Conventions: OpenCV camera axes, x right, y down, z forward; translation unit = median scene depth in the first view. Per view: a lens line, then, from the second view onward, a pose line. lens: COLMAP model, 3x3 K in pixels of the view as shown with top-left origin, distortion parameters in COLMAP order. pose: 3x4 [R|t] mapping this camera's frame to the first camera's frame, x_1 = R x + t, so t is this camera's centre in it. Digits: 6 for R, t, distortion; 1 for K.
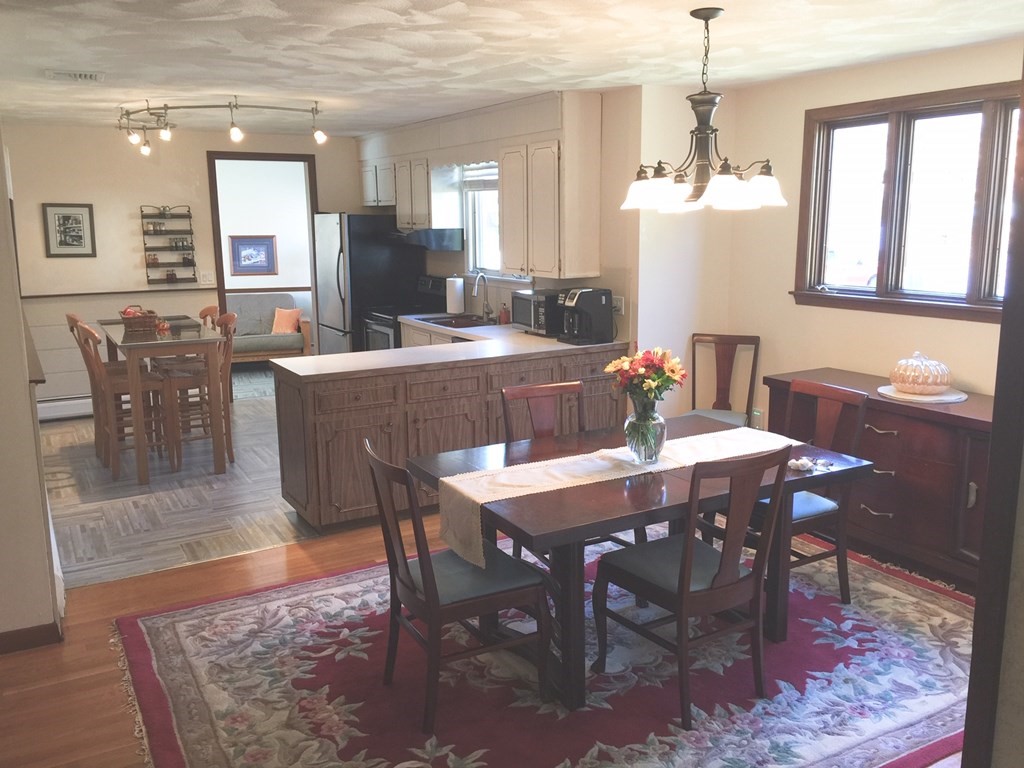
lens RADIAL K [[869.6, 0, 515.1], [0, 869.6, 379.7], [0, 0, 1]] dist [0.067481, -0.077818]
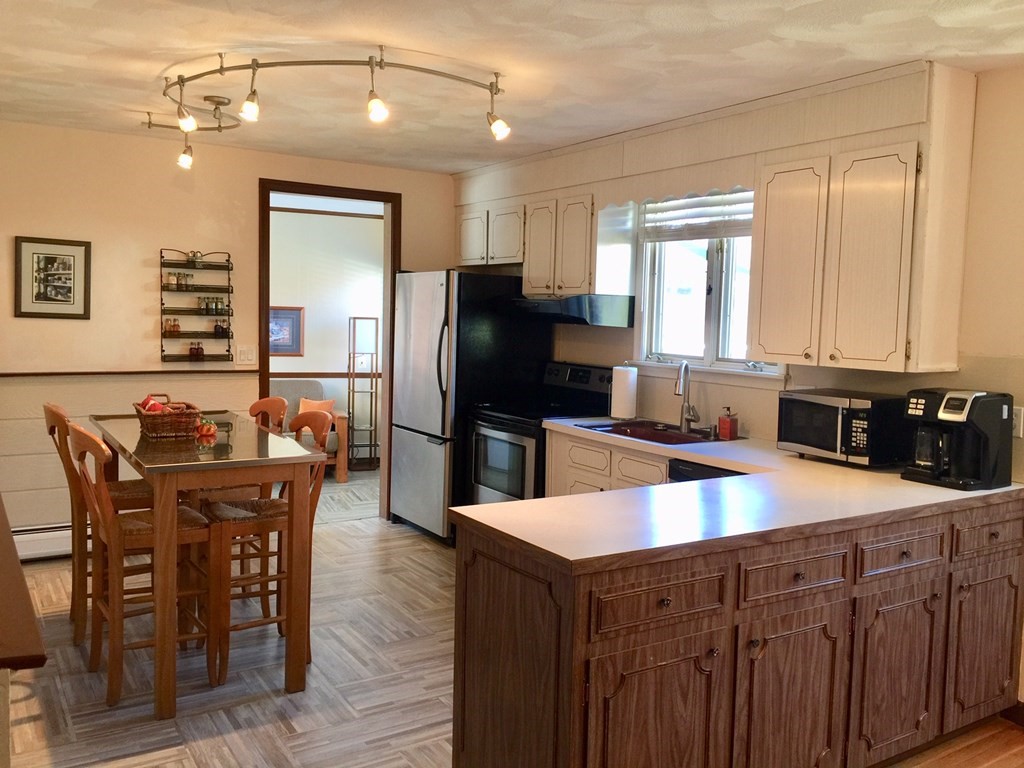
lens RADIAL K [[869.6, 0, 510.5], [0, 869.6, 378.0], [0, 0, 1]] dist [0.067481, -0.077818]
pose [[0.998393, 0.032896, 0.046150, -0.198135], [-0.027697, 0.993646, -0.109092, -0.032658], [-0.049445, 0.107638, 0.992960, 0.344844]]
